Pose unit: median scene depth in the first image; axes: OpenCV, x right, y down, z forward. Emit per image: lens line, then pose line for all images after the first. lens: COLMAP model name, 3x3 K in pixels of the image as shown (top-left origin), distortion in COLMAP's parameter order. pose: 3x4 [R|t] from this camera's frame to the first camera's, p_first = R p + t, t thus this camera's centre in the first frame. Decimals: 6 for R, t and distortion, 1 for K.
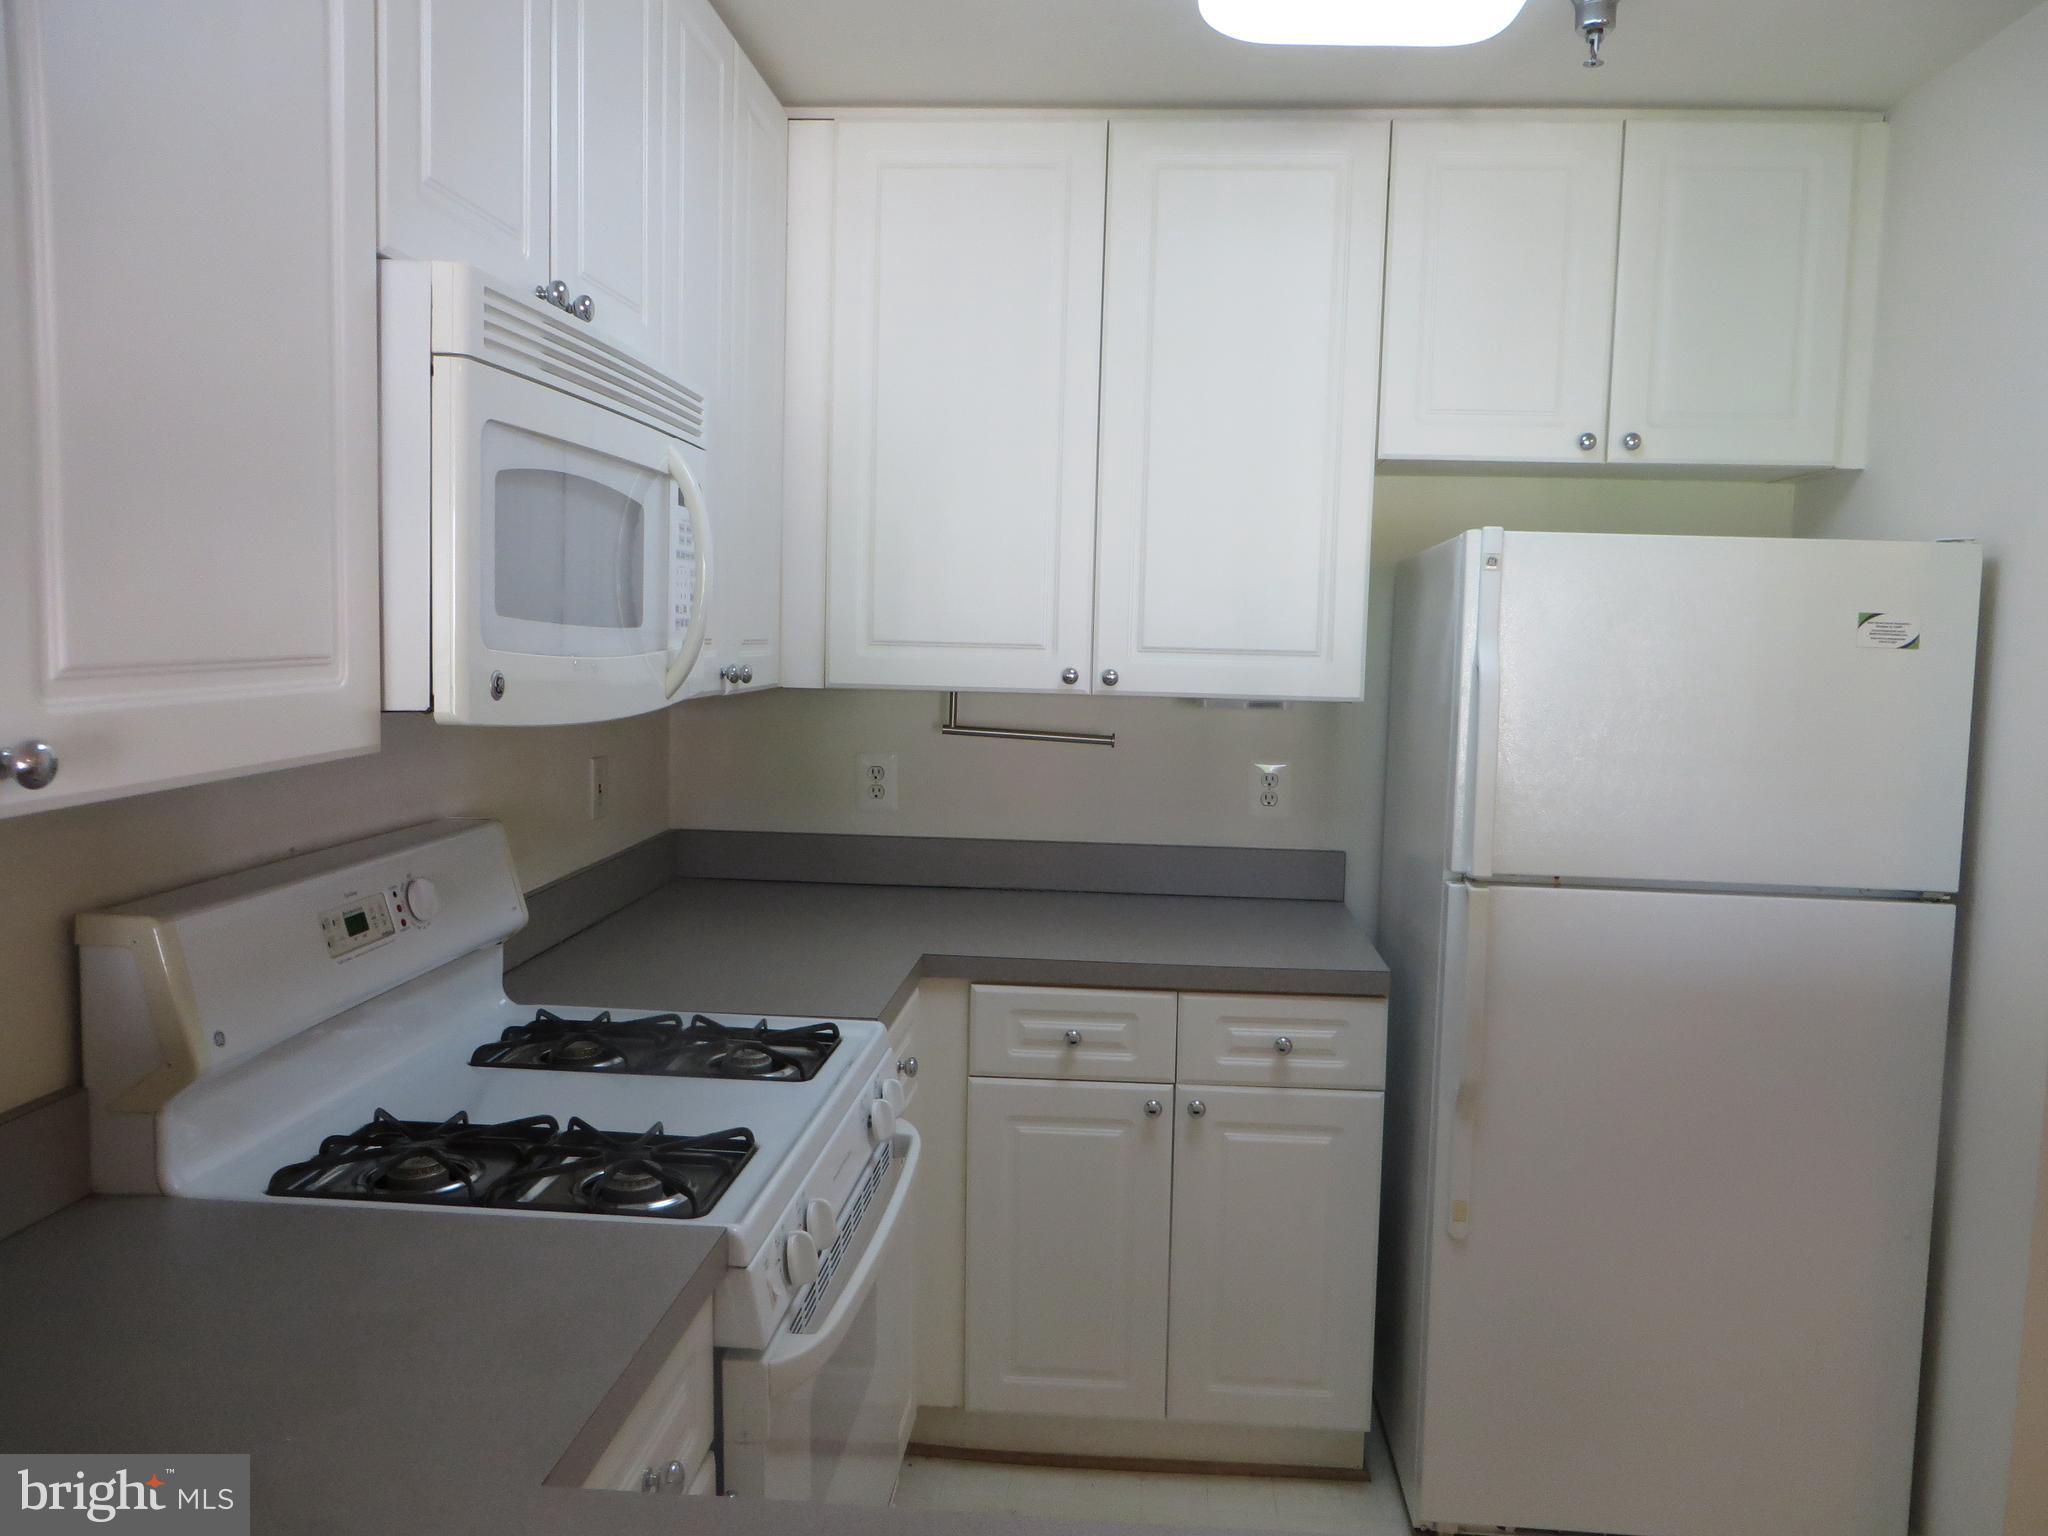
lens RADIAL K [[1541.2, 0, 1014.9], [0, 1541.2, 767.7], [0, 0, 1]] dist [-0.007584, -0.002268]
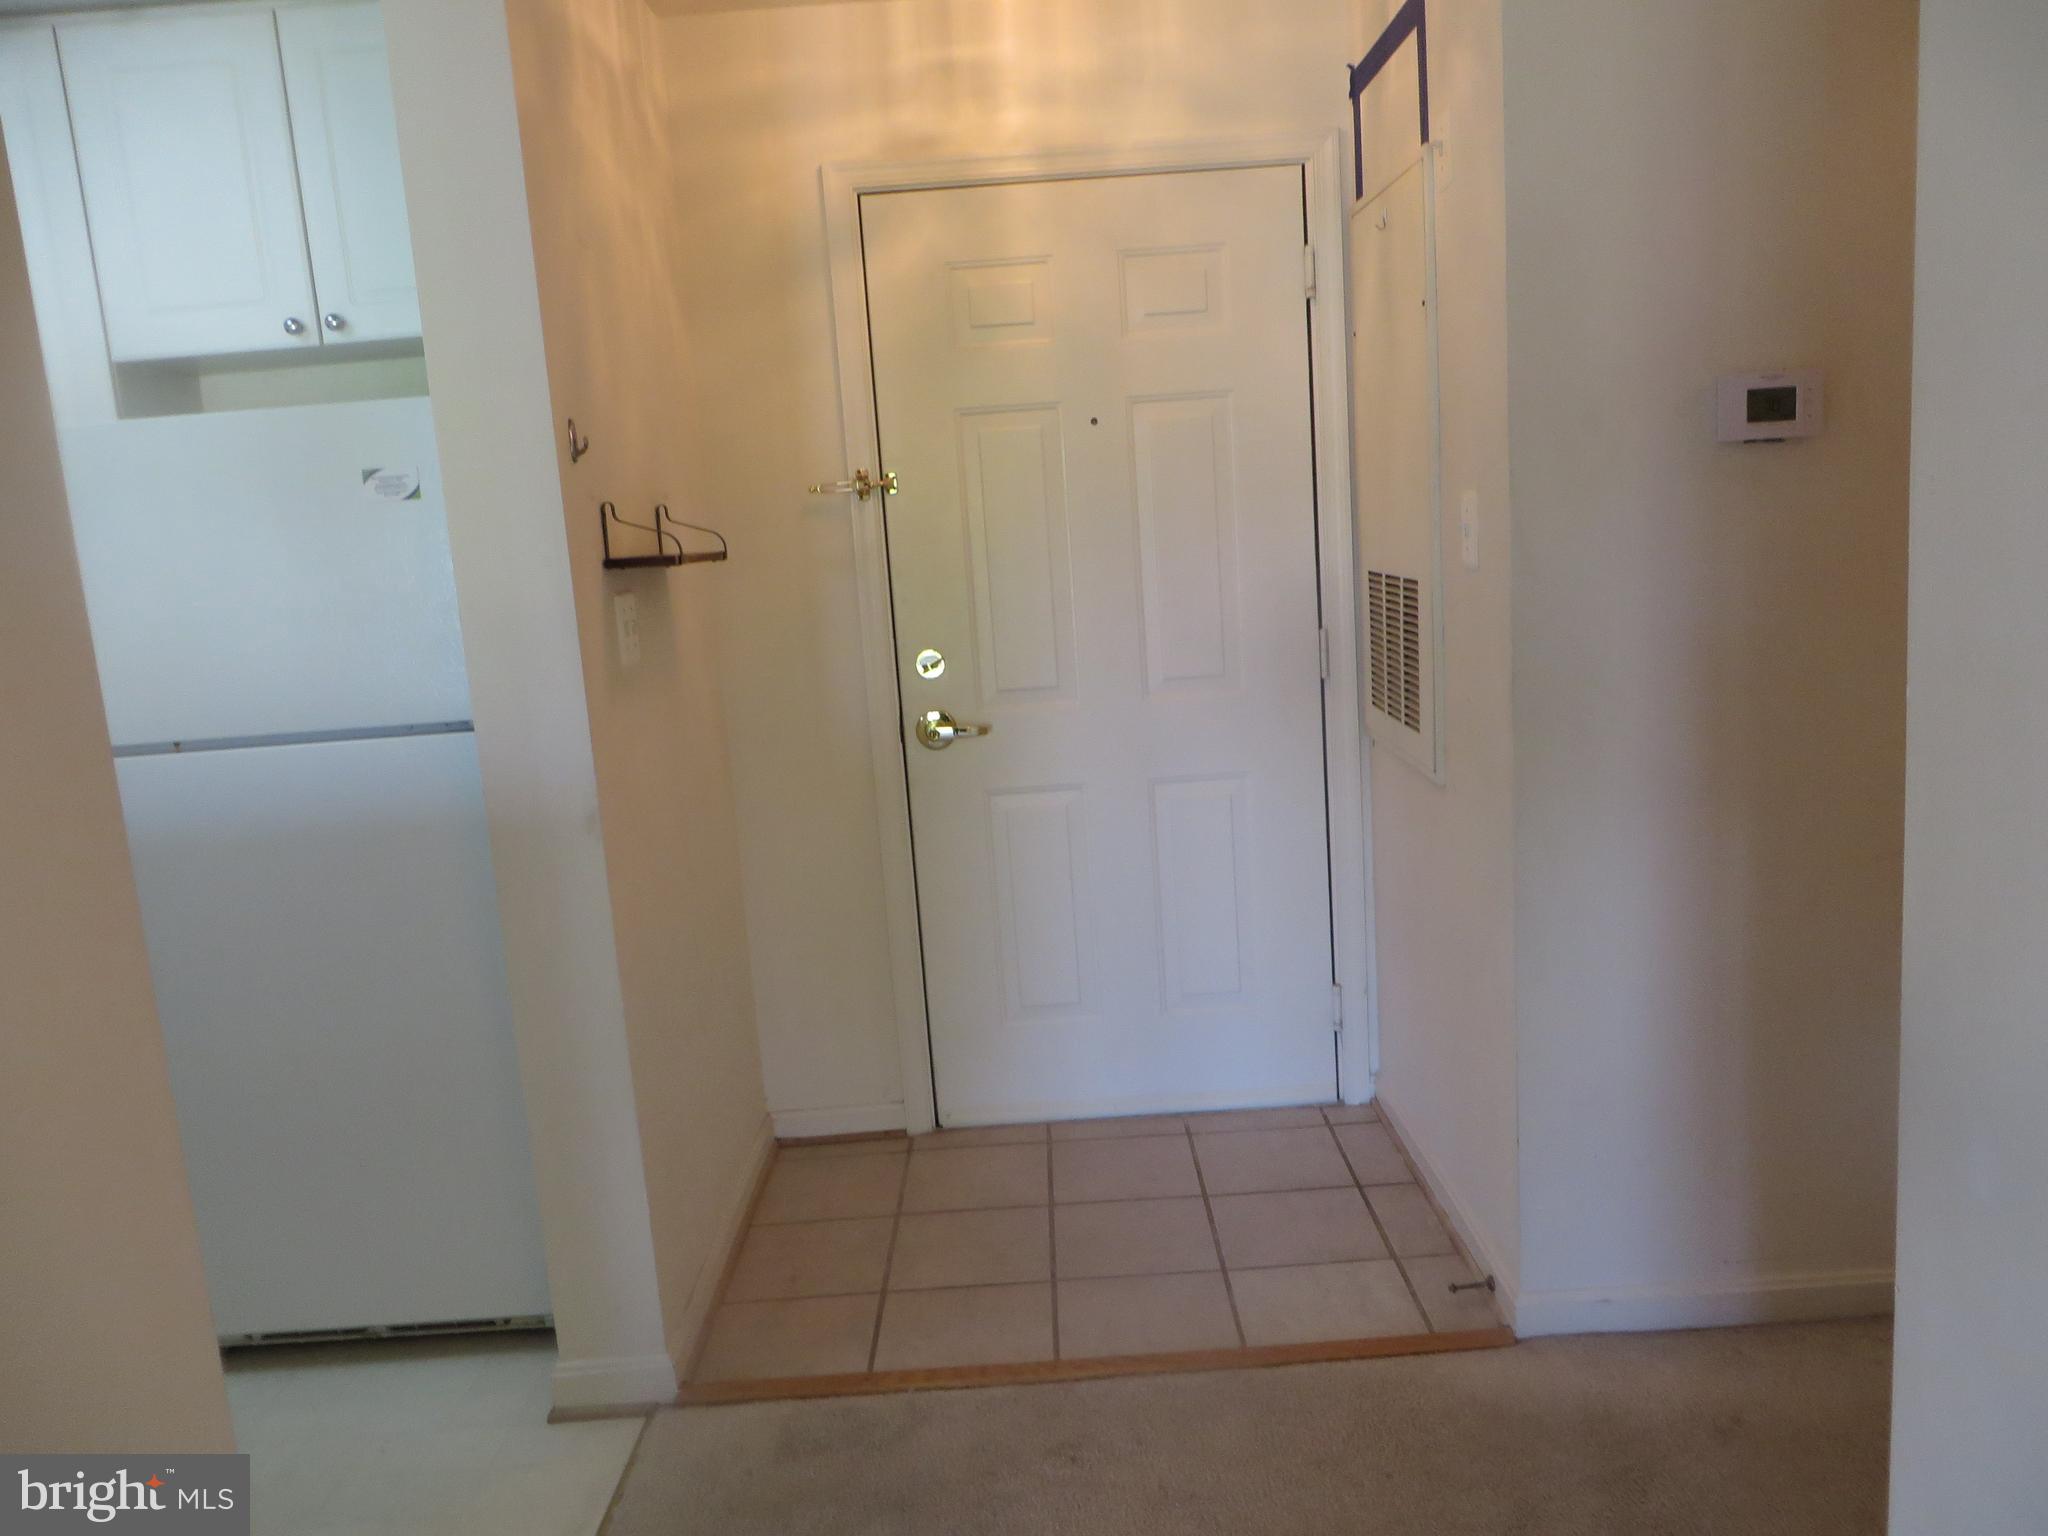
lens RADIAL K [[1541.2, 0, 1082.5], [0, 1541.2, 817.0], [0, 0, 1]] dist [-0.007584, -0.002268]
pose [[0.988000, -0.124456, 0.091473, 0.766372], [0.114838, 0.987946, 0.103803, 0.073131], [-0.103289, -0.092052, 0.990383, -0.132062]]
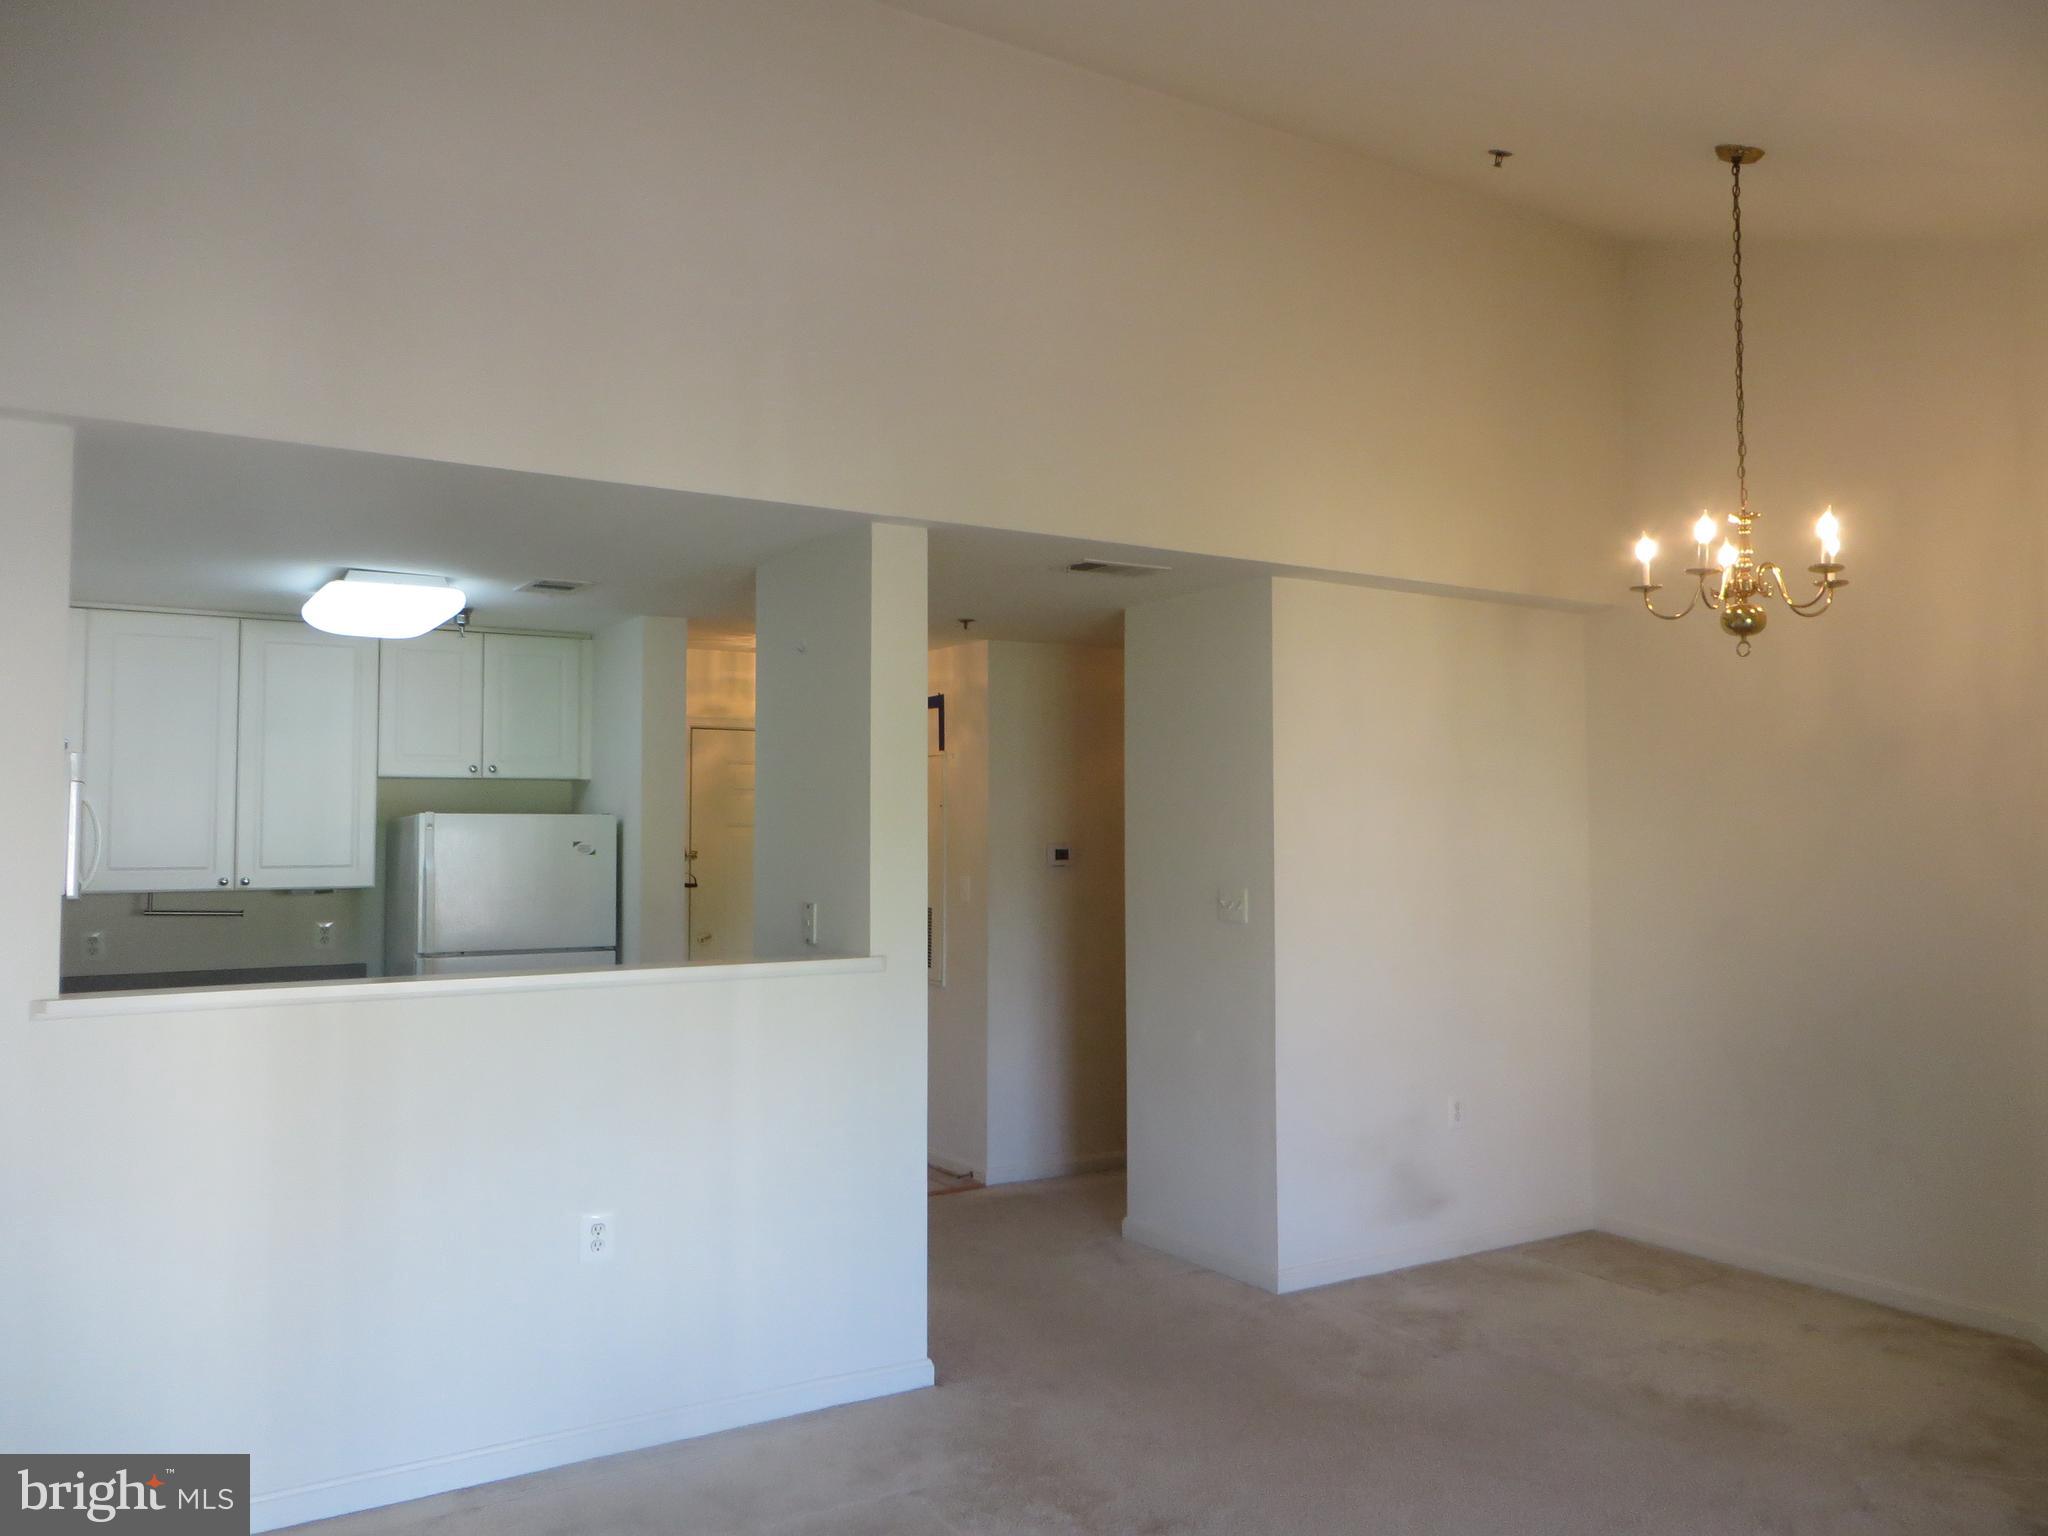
lens RADIAL K [[1541.2, 0, 1036.7], [0, 1541.2, 767.2], [0, 0, 1]] dist [-0.007584, -0.002268]
pose [[0.799138, -0.002361, 0.601143, -0.338944], [0.081418, 0.991203, -0.104341, 0.094138], [-0.595608, 0.132327, 0.792301, -1.325326]]
